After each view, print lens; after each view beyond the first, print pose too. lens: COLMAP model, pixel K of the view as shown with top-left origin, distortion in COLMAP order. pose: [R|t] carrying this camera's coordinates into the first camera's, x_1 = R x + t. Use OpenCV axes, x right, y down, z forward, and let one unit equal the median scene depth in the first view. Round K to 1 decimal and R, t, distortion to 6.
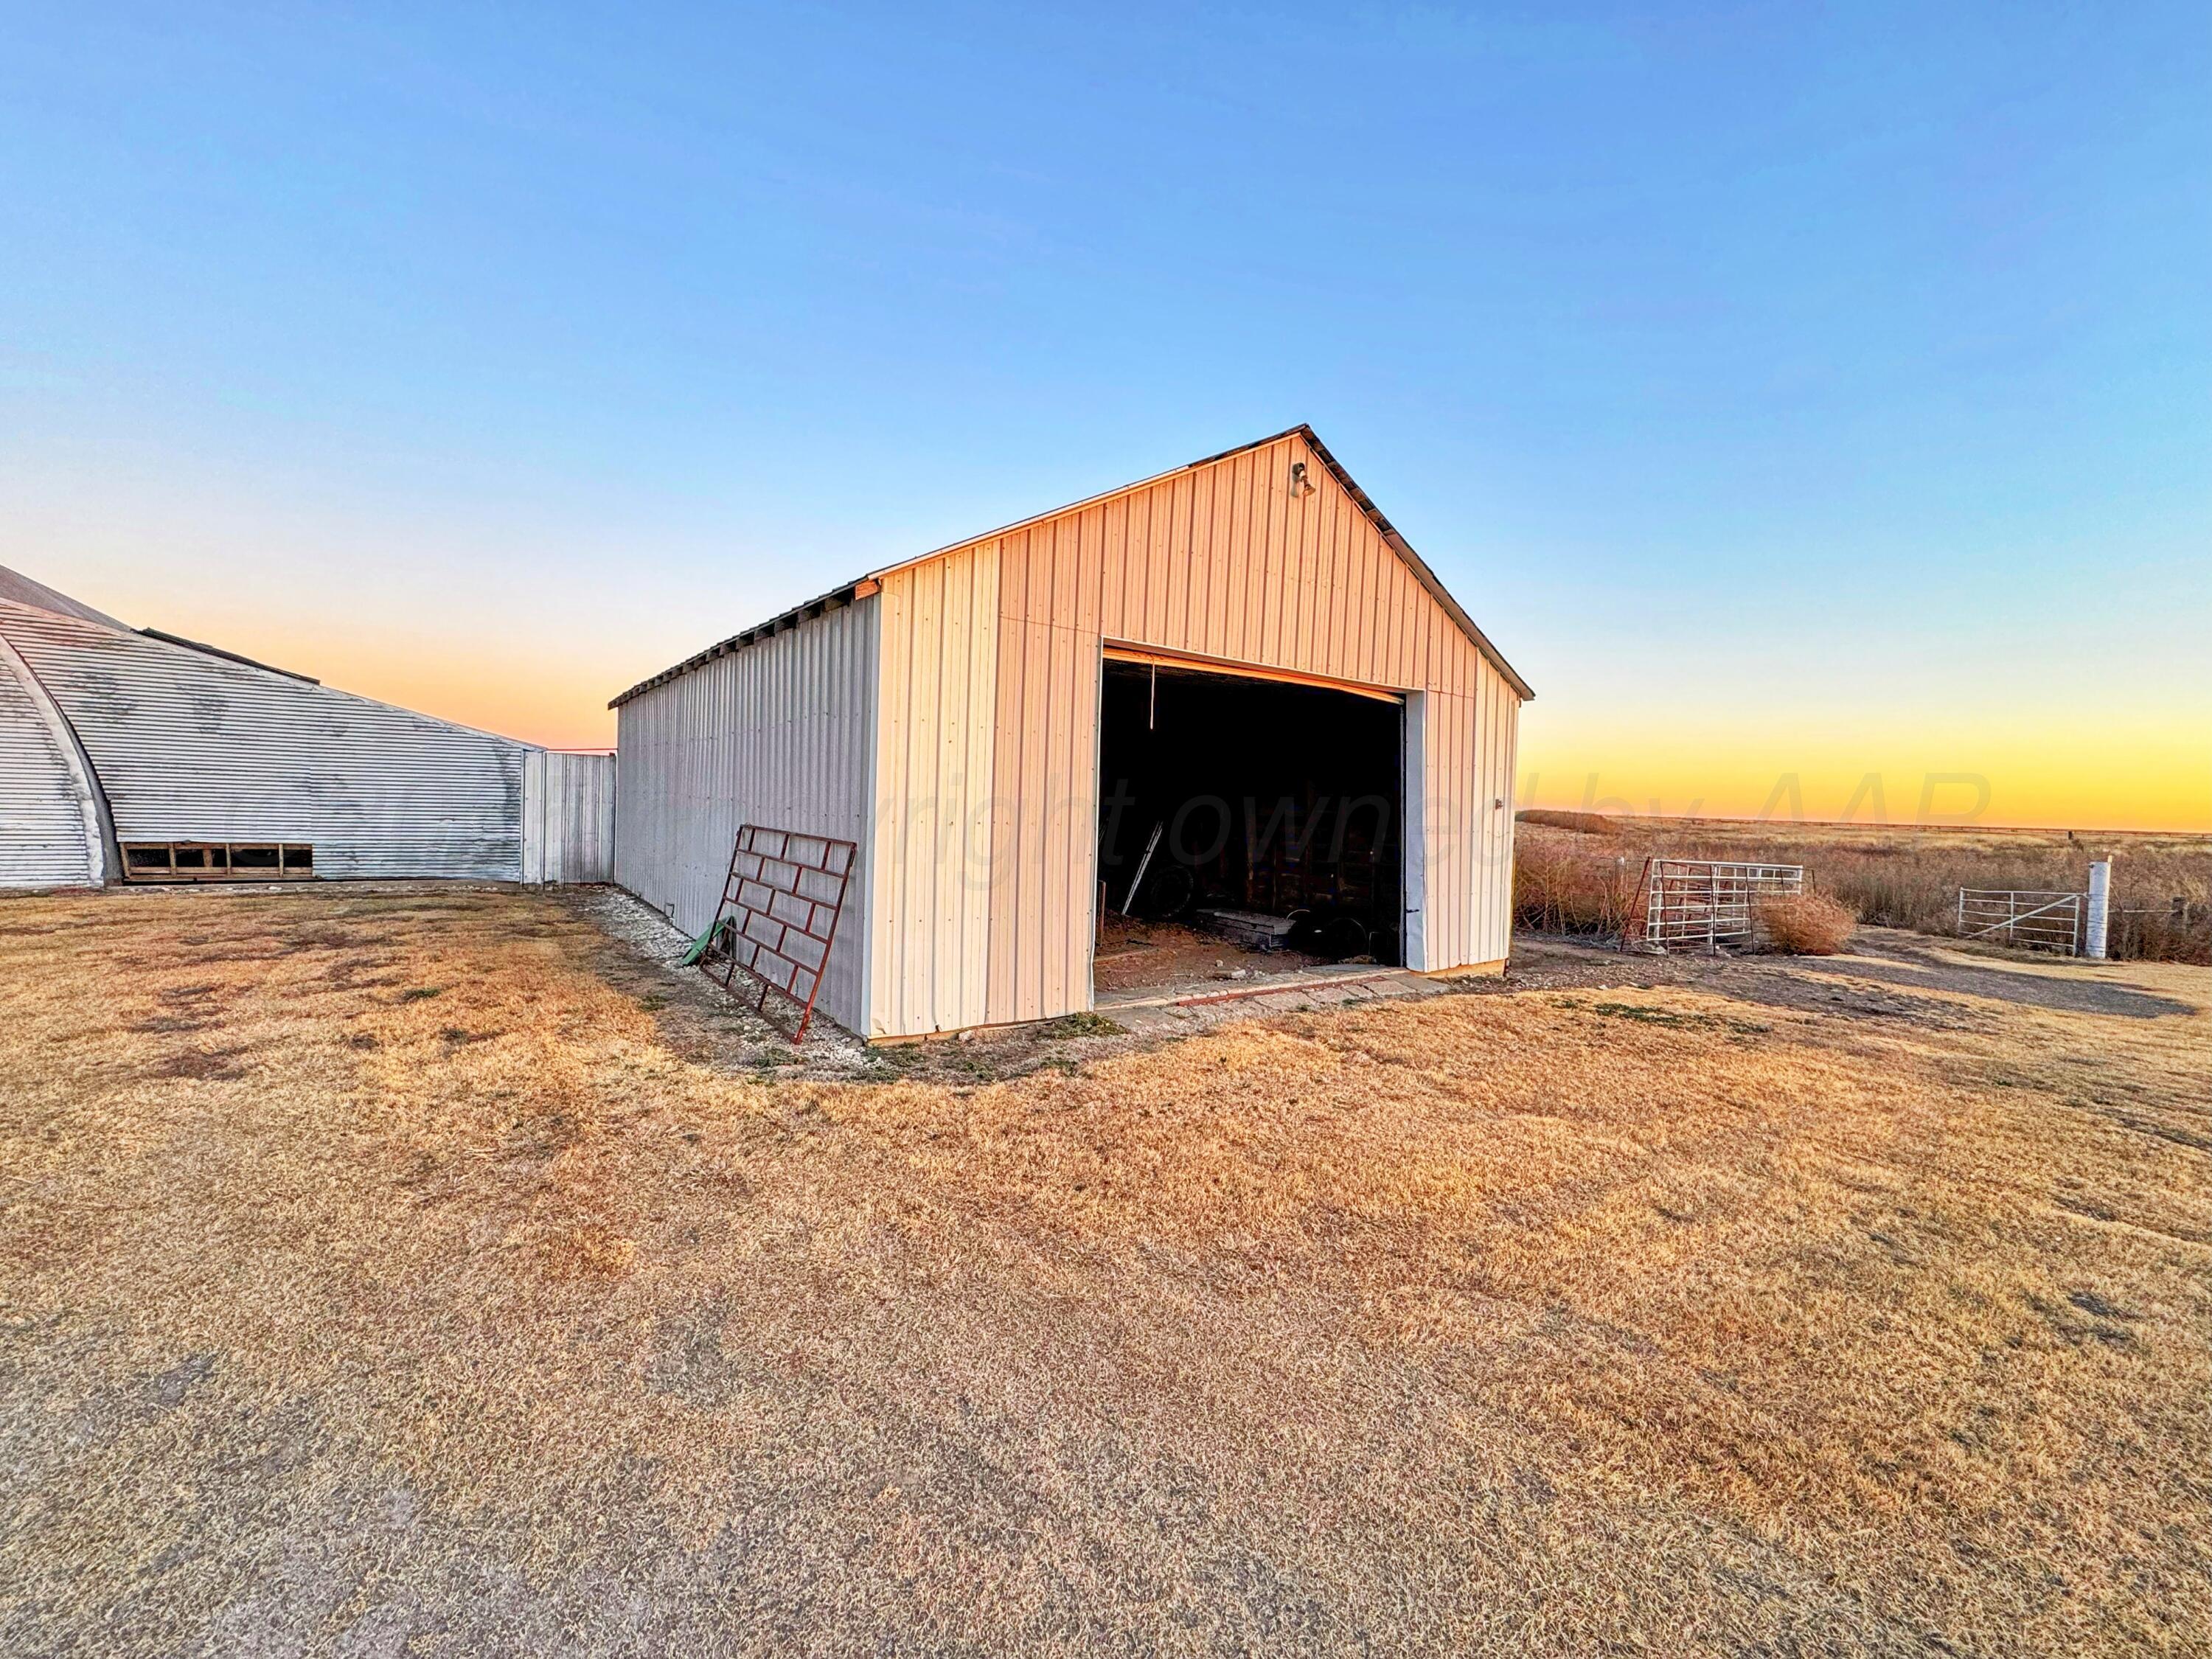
lens RADIAL K [[886.4, 0, 1097.2], [0, 886.4, 827.1], [0, 0, 1]] dist [-0.007701, 0.000818]
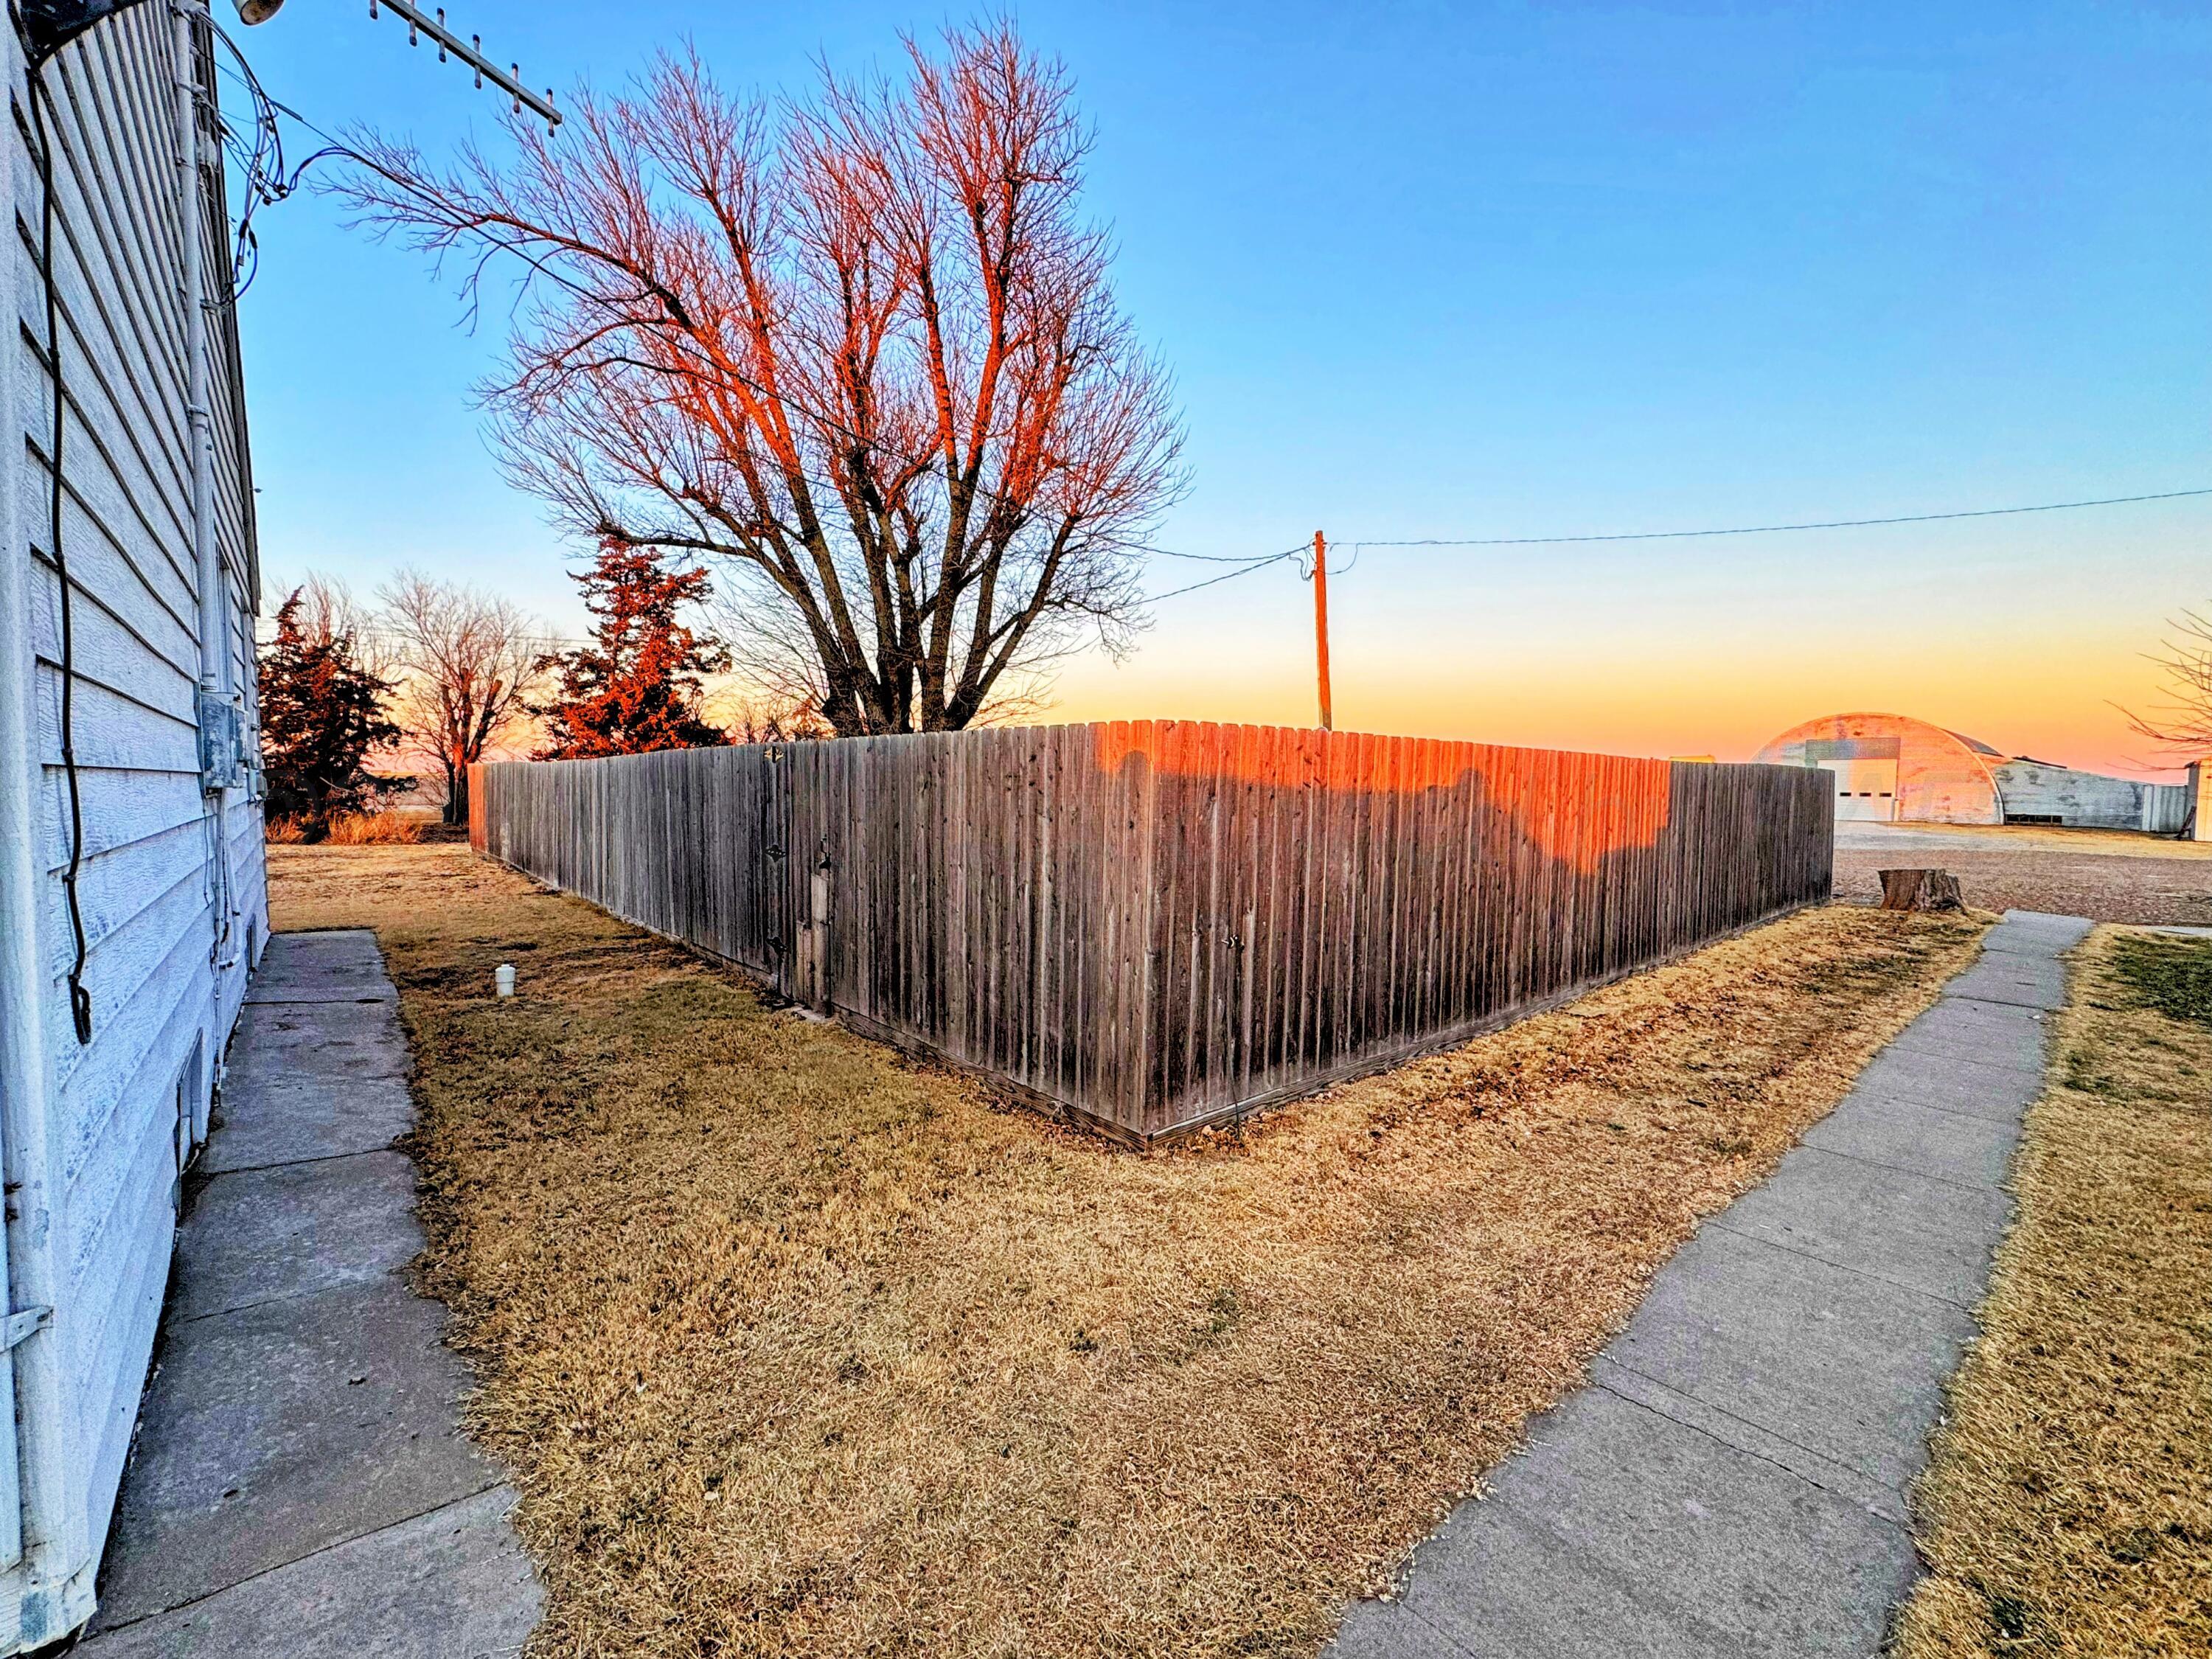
lens RADIAL K [[886.4, 0, 1112.0], [0, 886.4, 830.1], [0, 0, 1]] dist [-0.007701, 0.000818]
pose [[0.120686, 0.015342, -0.992572, 2.000736], [-0.043020, 0.999022, 0.010211, 0.194870], [0.991758, 0.041468, 0.121228, -2.994811]]
